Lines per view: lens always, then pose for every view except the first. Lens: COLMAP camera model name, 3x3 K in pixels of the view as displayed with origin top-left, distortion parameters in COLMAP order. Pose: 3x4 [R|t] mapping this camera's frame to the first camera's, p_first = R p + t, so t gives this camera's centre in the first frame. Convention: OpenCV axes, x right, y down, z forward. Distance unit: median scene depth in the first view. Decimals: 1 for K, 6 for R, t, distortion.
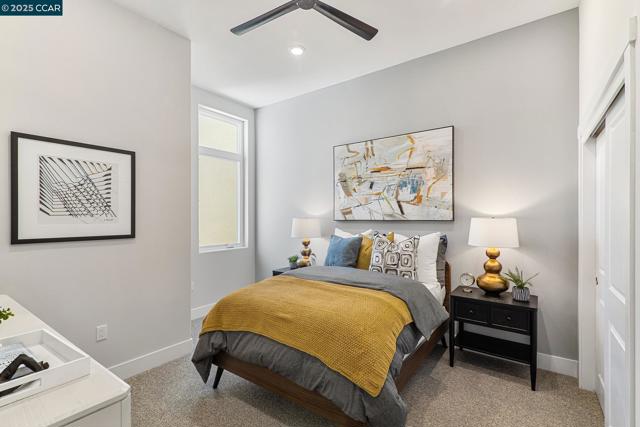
lens RADIAL K [[297.5, 0, 321.1], [0, 297.5, 215.5], [0, 0, 1]] dist [-0.001410, -0.002516]
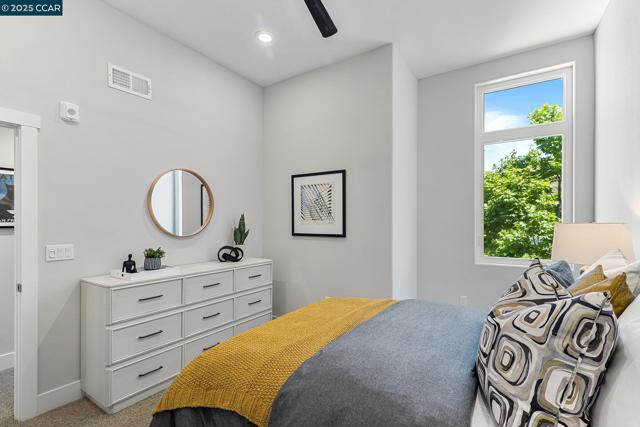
lens RADIAL K [[297.5, 0, 321.3], [0, 297.5, 220.3], [0, 0, 1]] dist [-0.001410, -0.002516]
pose [[0.041460, -0.002346, -0.999137, 0.696572], [0.006604, 0.999976, -0.002074, 0.004755], [0.999118, -0.006512, 0.041475, 0.922074]]
